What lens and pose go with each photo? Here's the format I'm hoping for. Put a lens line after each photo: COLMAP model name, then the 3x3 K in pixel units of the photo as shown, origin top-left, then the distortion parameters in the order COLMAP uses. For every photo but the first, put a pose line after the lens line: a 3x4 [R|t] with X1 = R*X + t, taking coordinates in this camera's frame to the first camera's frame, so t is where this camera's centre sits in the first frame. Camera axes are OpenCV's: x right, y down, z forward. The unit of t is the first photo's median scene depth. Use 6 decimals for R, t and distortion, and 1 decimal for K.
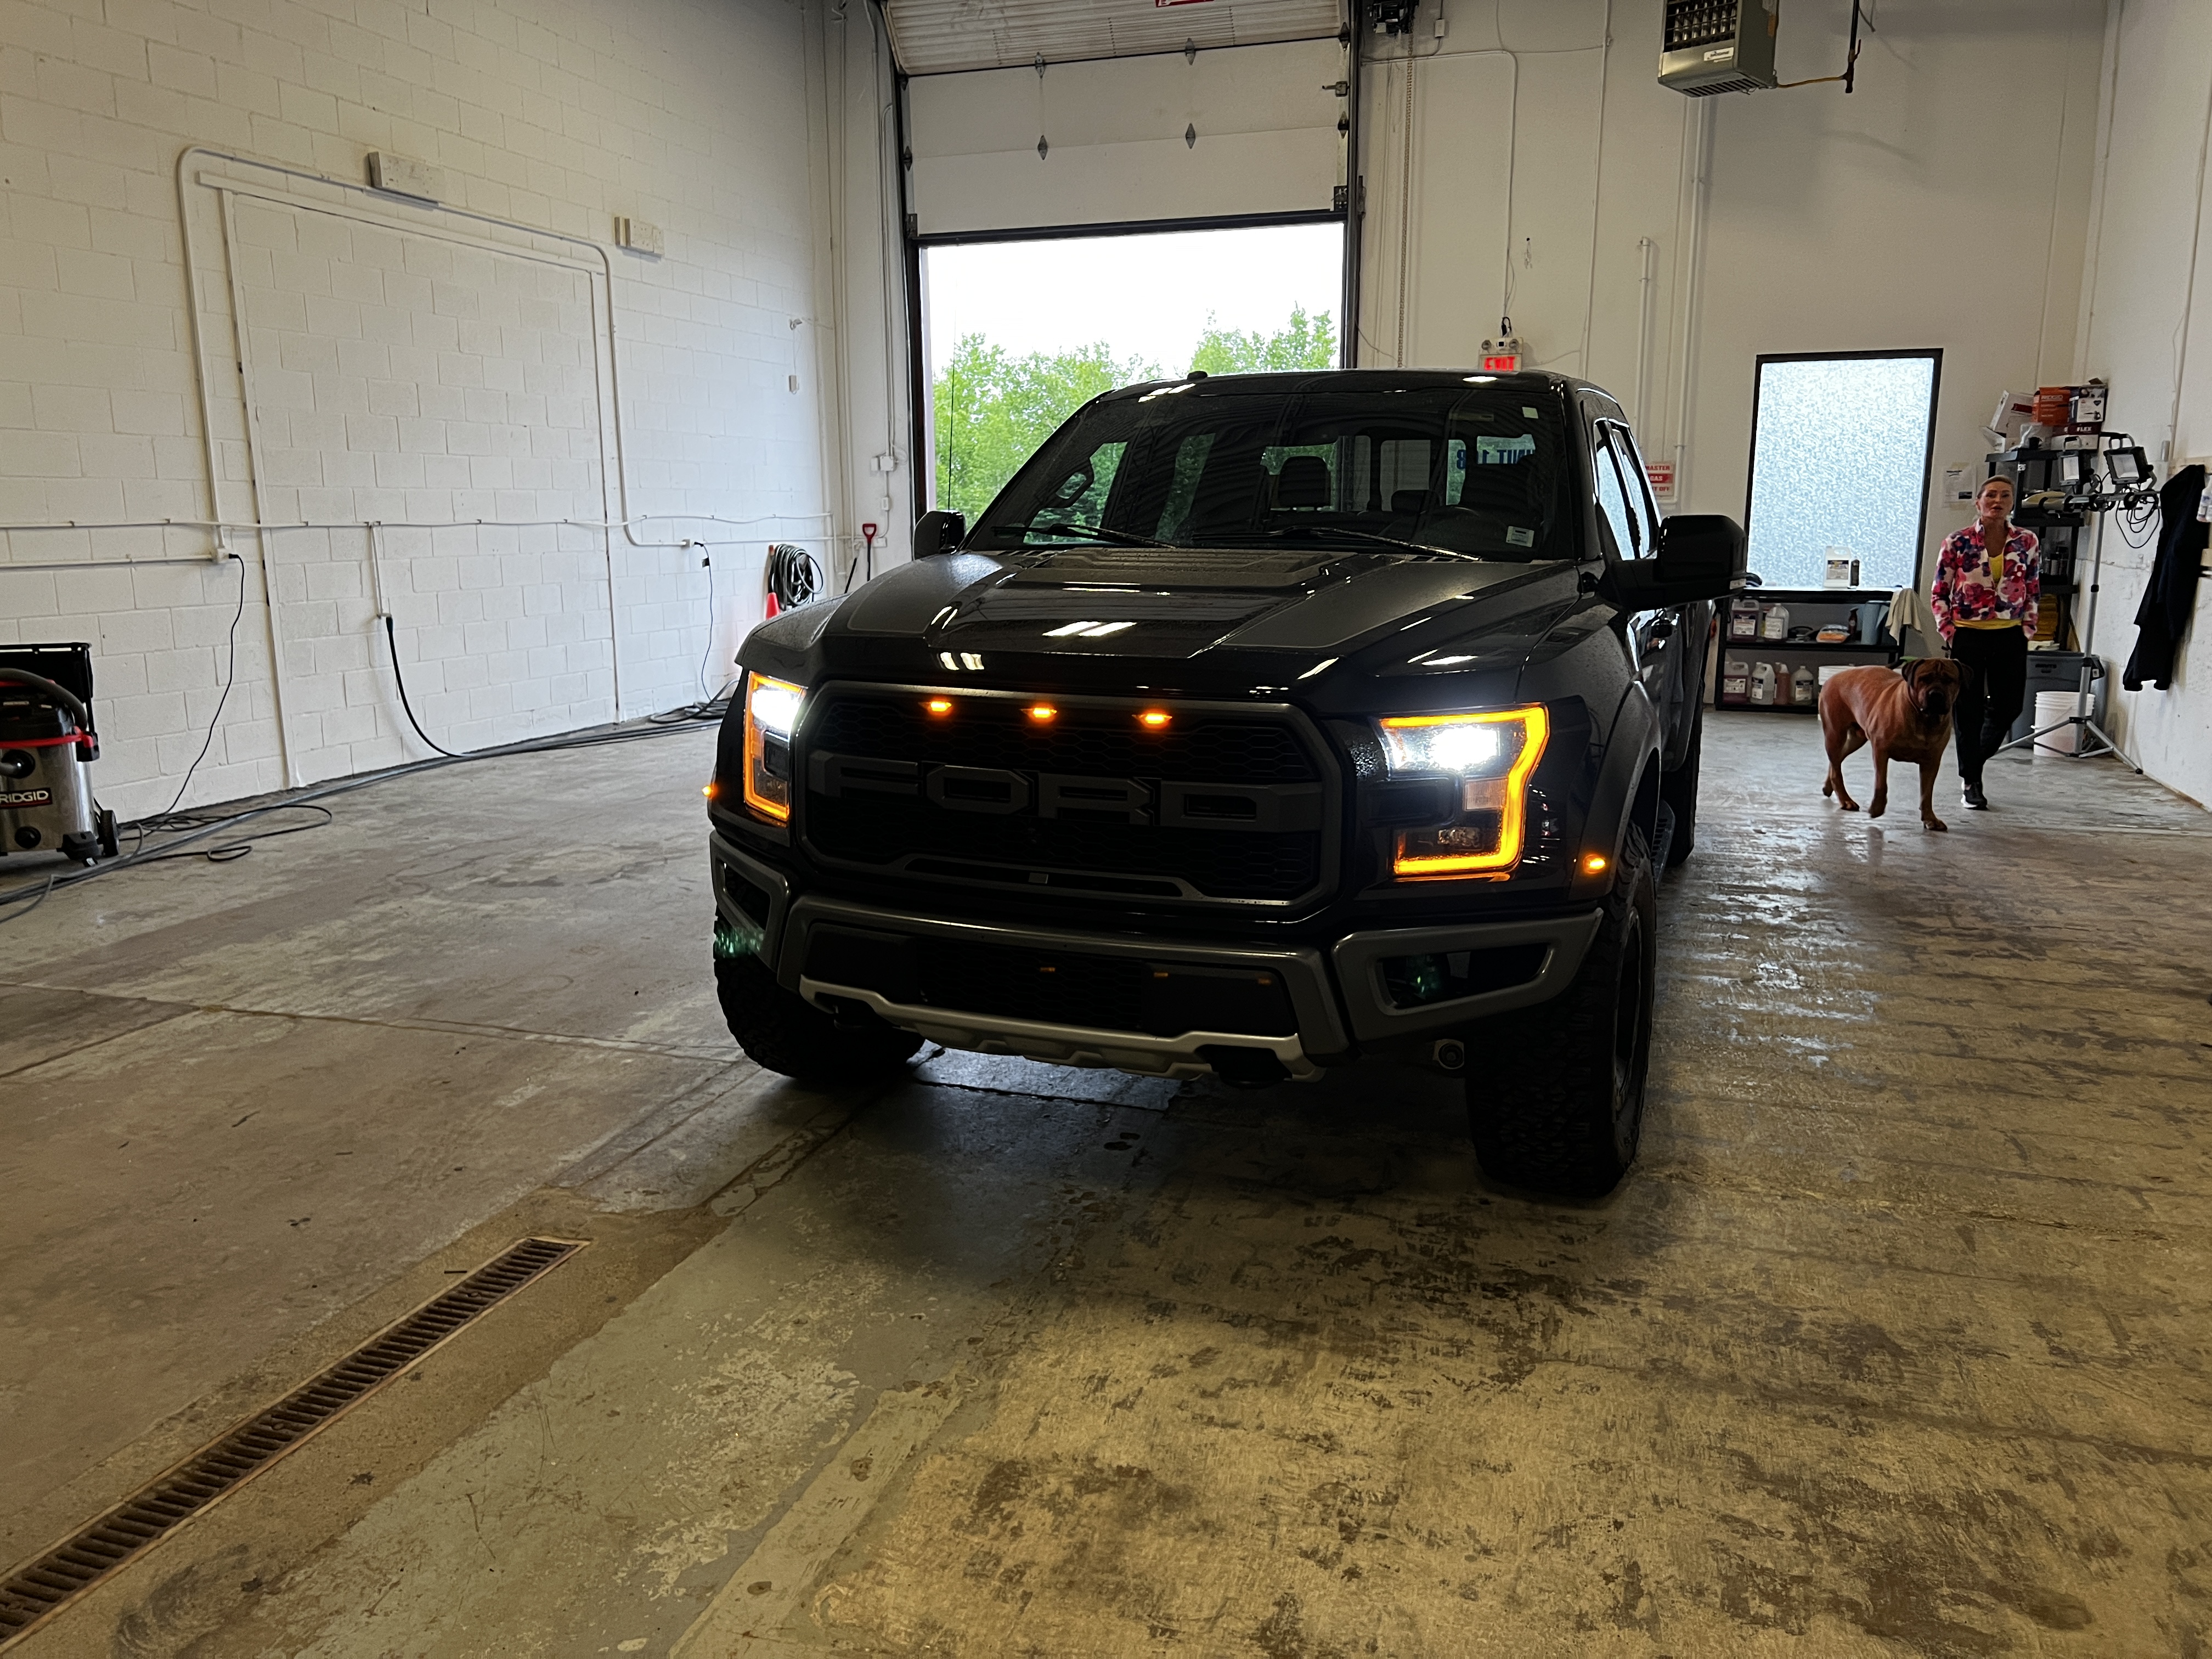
lens RADIAL K [[1669.9, 0, 1076.8], [0, 1669.9, 886.9], [0, 0, 1]] dist [0.009930, -0.005112]
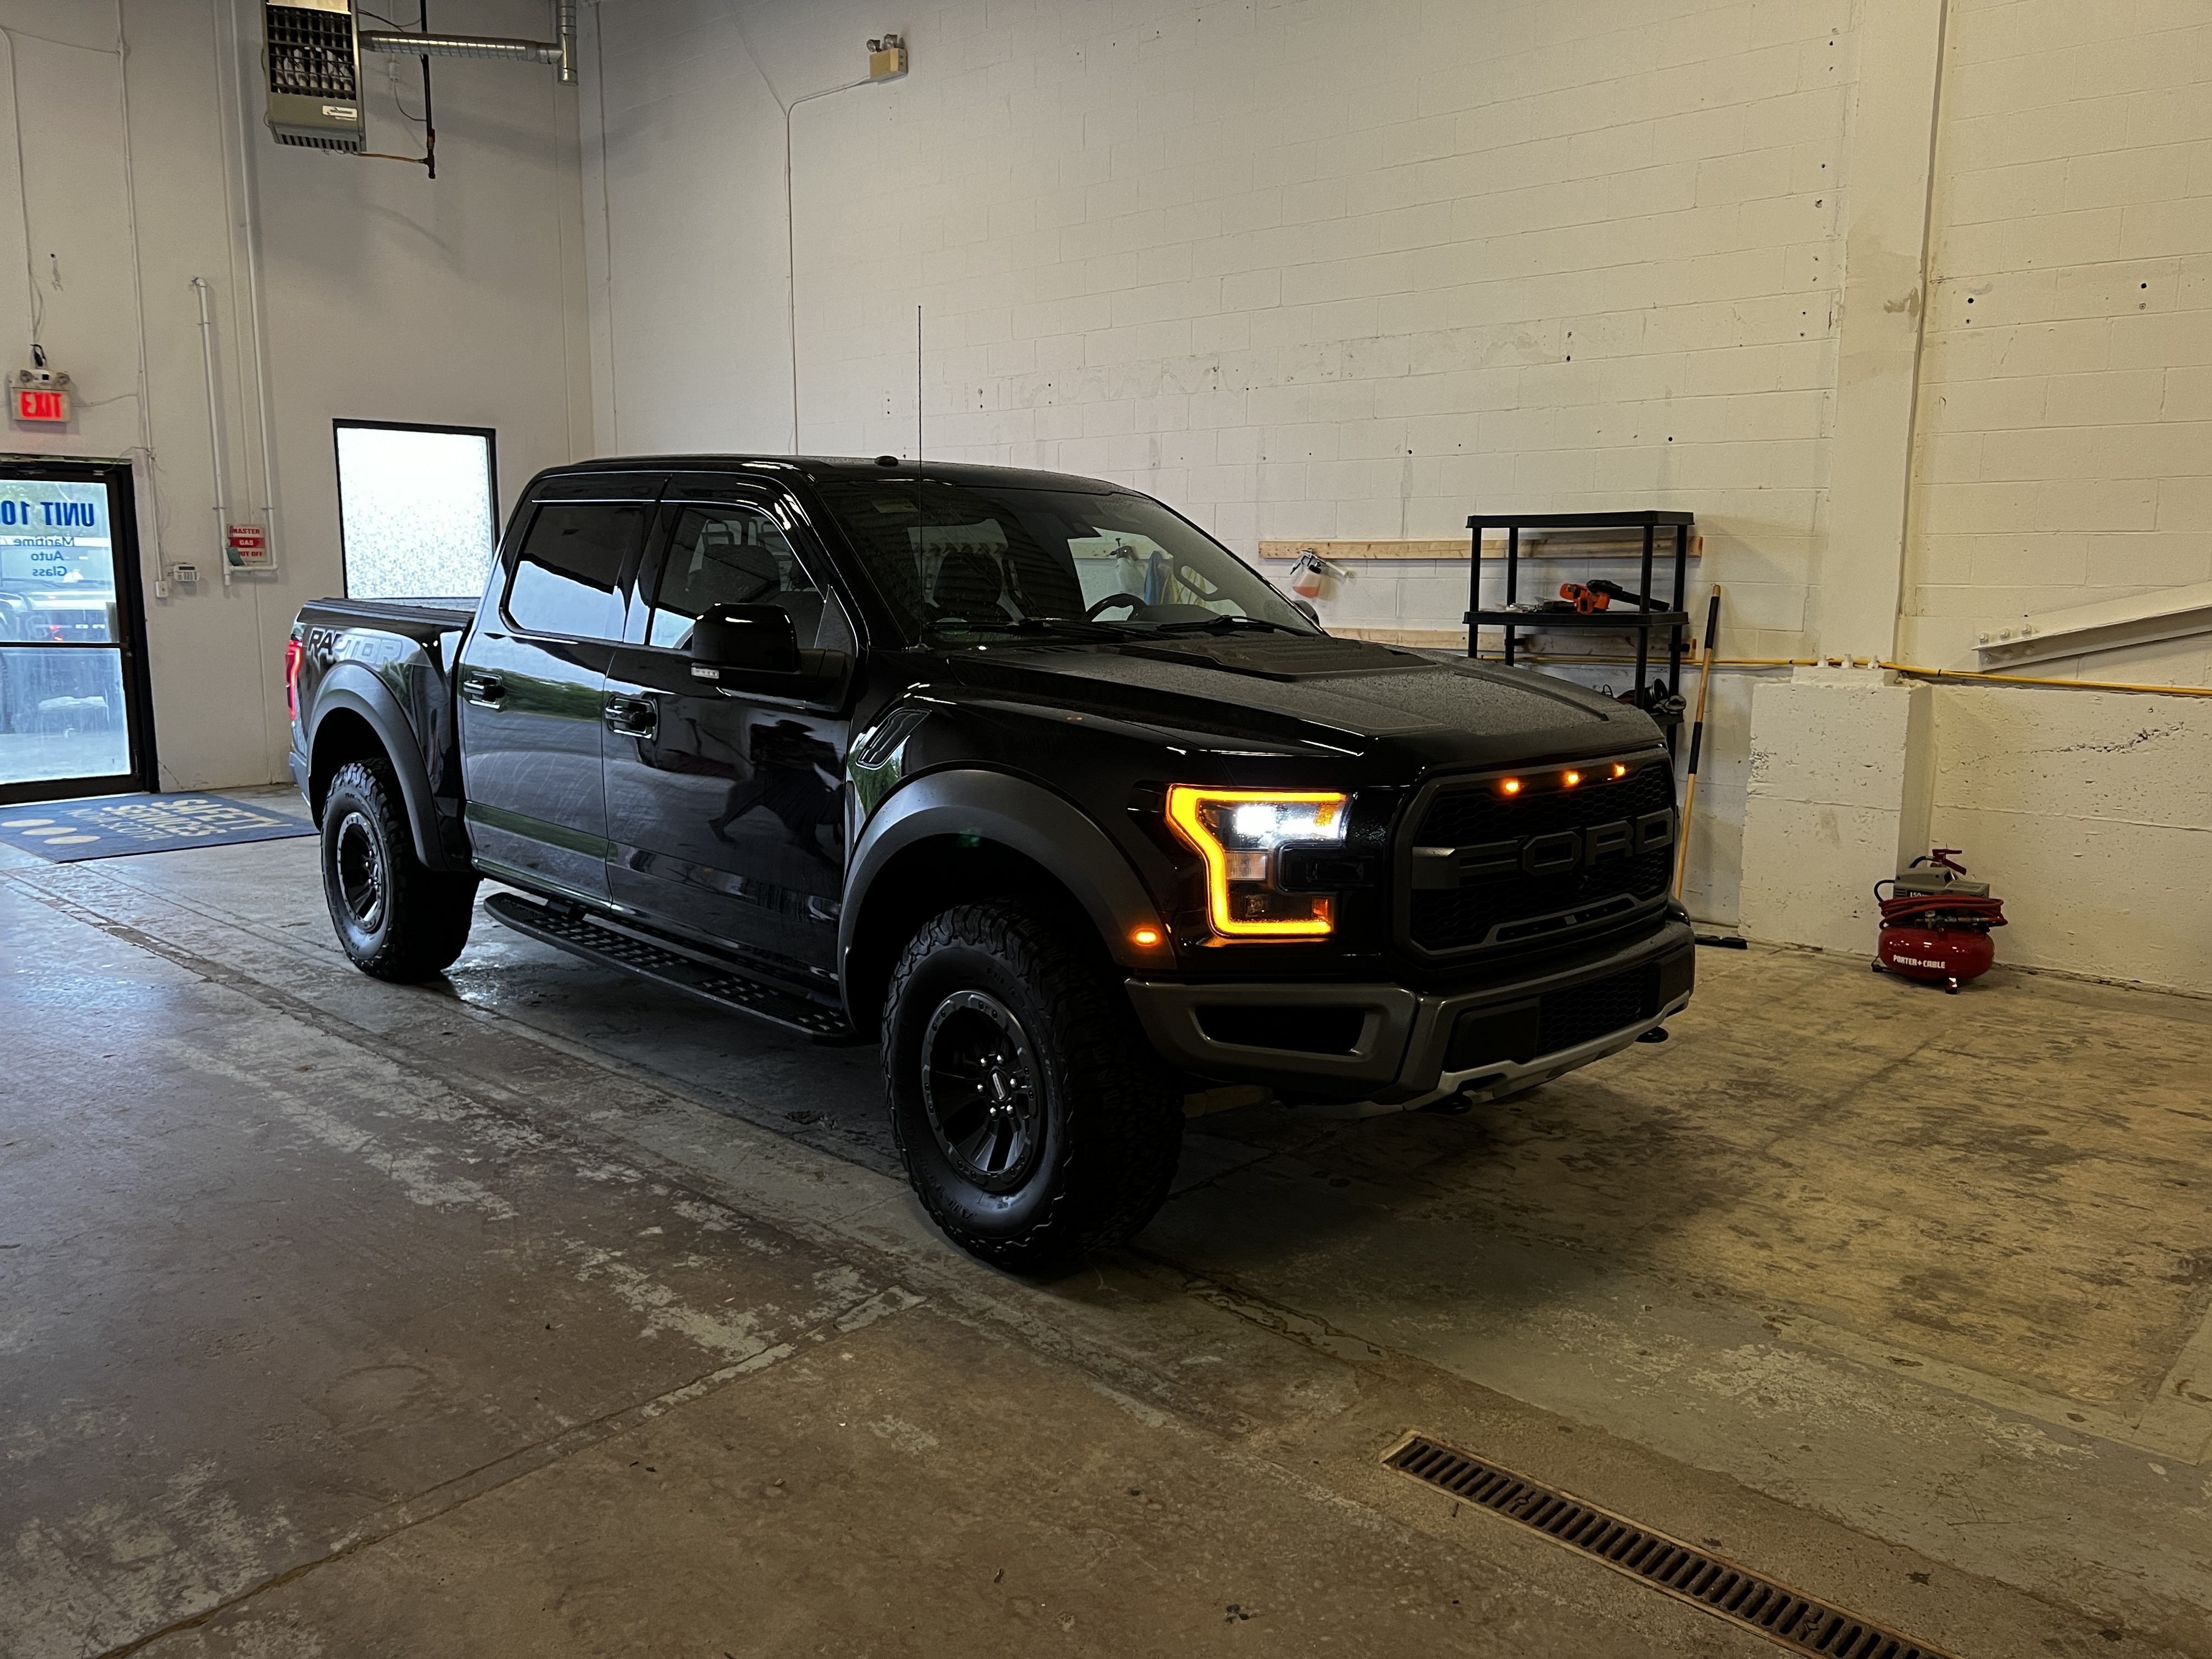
lens RADIAL K [[1709.9, 0, 1106.0], [0, 1709.9, 829.5], [0, 0, 1]] dist [0.004151, 0.006025]
pose [[0.402786, -0.145903, 0.903590, -1.297633], [0.200902, 0.977232, 0.068240, -0.226968], [-0.892974, 0.154047, 0.422927, 0.803163]]
